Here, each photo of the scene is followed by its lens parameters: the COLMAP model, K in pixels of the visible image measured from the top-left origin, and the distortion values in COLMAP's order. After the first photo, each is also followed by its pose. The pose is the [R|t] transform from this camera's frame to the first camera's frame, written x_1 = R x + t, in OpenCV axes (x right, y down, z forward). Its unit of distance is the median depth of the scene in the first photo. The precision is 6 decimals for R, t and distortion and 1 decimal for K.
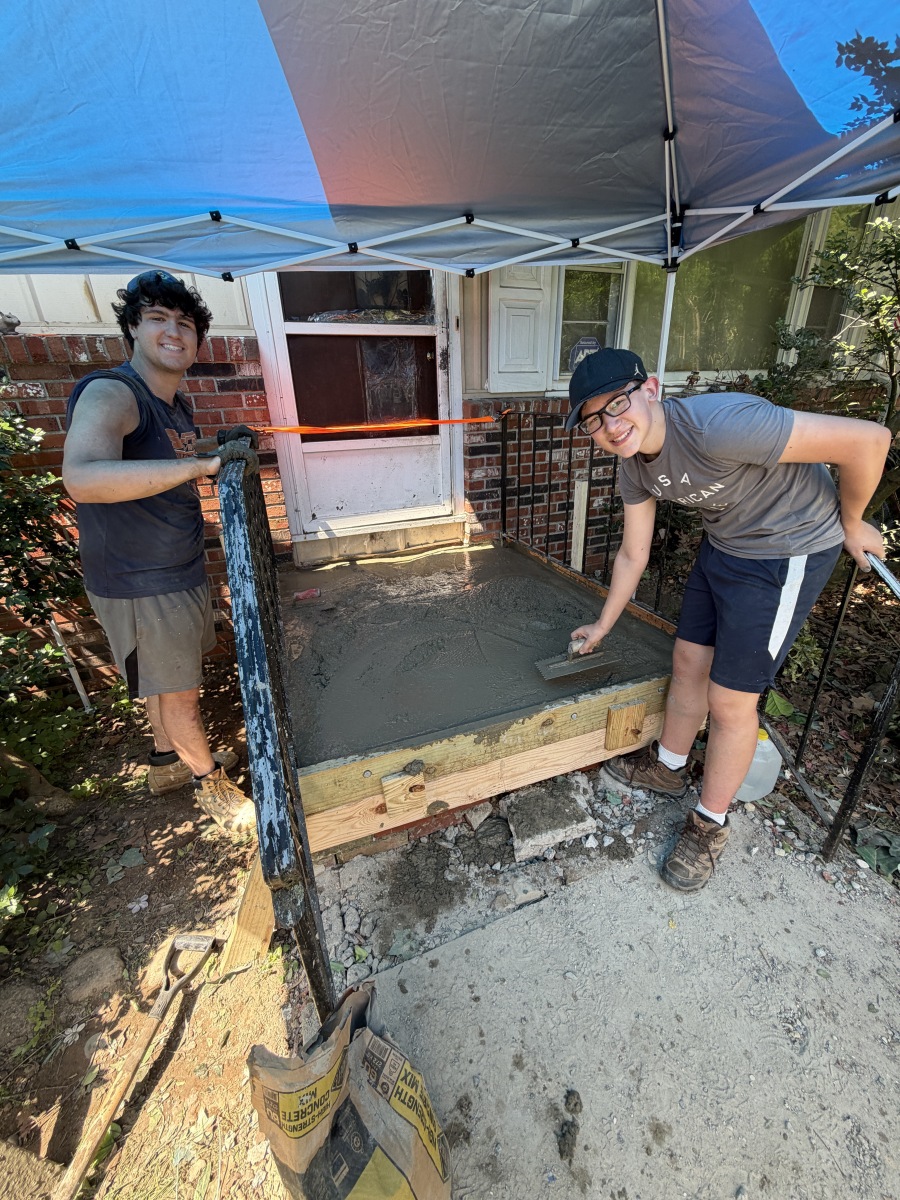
lens RADIAL K [[471.3, 0, 451.6], [0, 471.3, 597.4], [0, 0, 1]] dist [-0.003838, -0.001690]
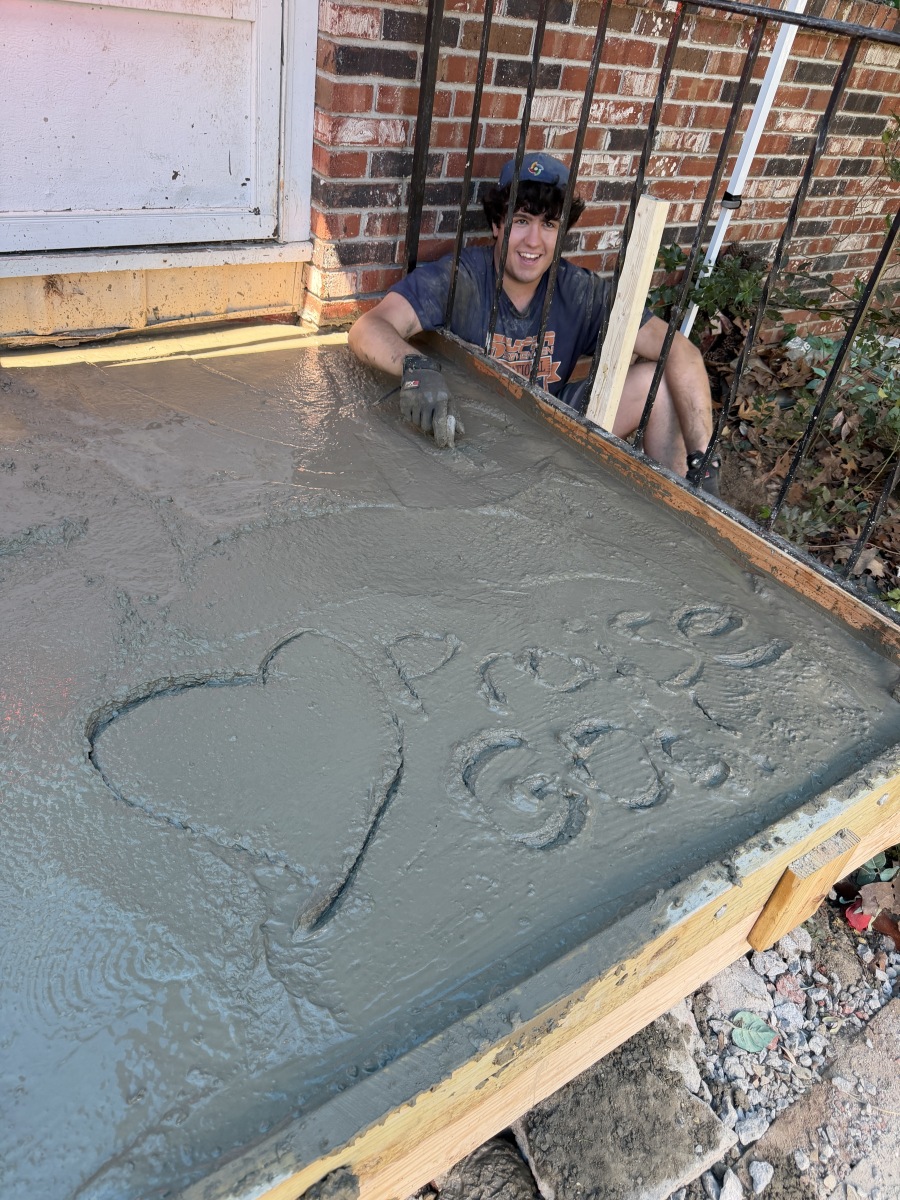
lens RADIAL K [[871.0, 0, 446.9], [0, 871.0, 600.8], [0, 0, 1]] dist [-0.001980, -0.001521]
pose [[0.956968, -0.014246, 0.289844, -0.074600], [-0.057373, 0.969791, 0.237095, -0.069909], [-0.284466, -0.243521, 0.927241, 0.252593]]
